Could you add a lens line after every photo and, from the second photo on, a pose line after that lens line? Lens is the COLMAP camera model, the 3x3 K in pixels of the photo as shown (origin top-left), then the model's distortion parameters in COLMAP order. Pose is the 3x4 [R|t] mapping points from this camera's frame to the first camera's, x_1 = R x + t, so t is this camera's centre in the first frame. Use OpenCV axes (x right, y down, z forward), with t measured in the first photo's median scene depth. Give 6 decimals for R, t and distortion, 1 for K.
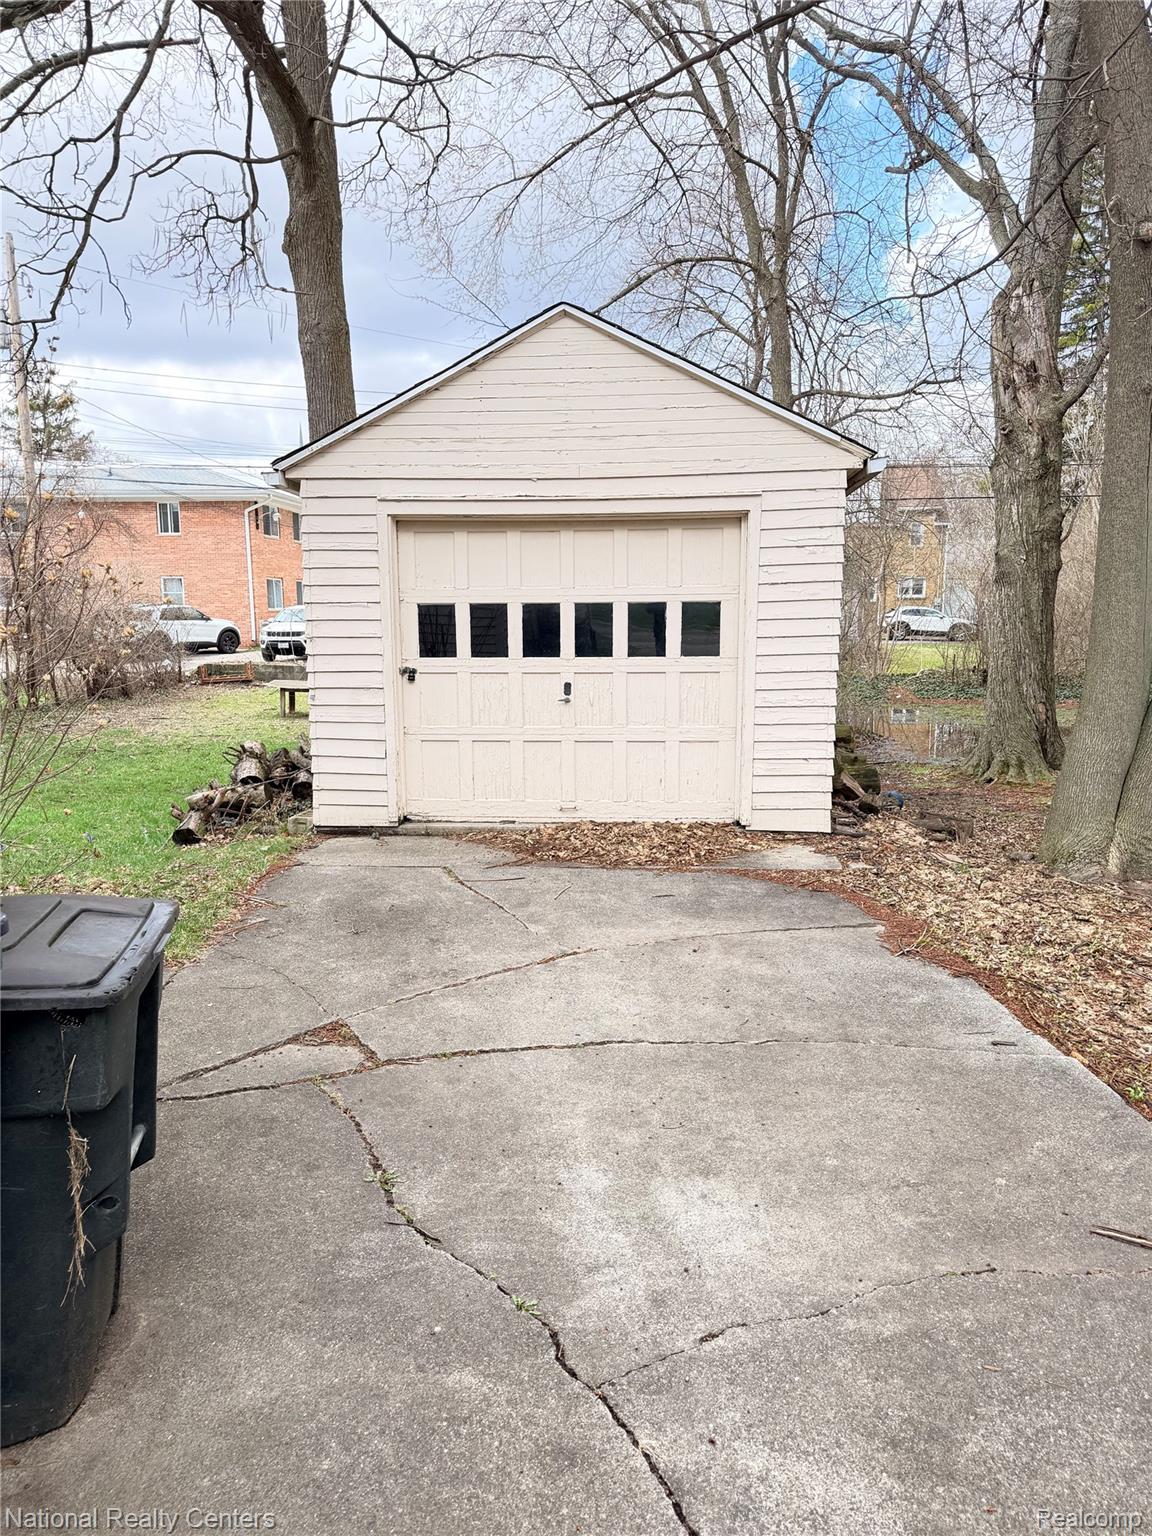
lens RADIAL K [[1084.0, 0, 568.6], [0, 1084.0, 762.3], [0, 0, 1]] dist [0.044294, -0.052882]
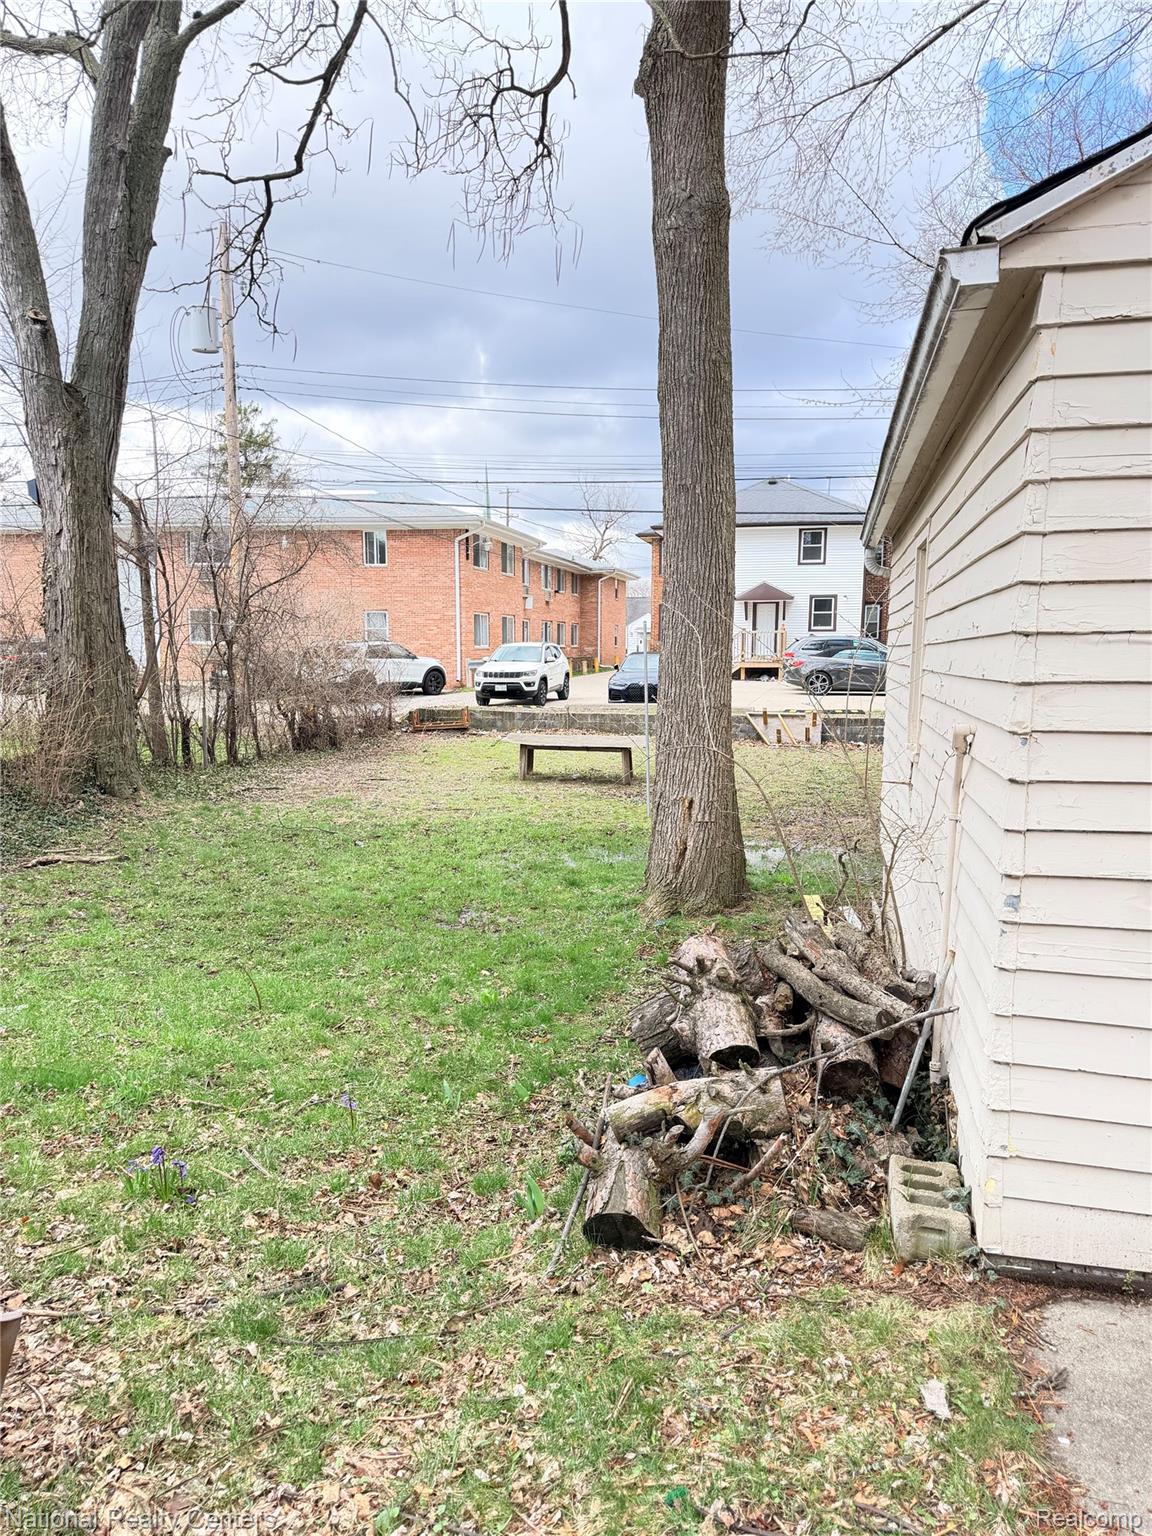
lens RADIAL K [[1084.0, 0, 584.9], [0, 1084.0, 774.6], [0, 0, 1]] dist [0.044294, -0.052882]
pose [[0.990352, 0.025648, -0.136178, -0.079245], [-0.028875, 0.999346, -0.021775, -0.021890], [0.135530, 0.025497, 0.990445, 0.152873]]
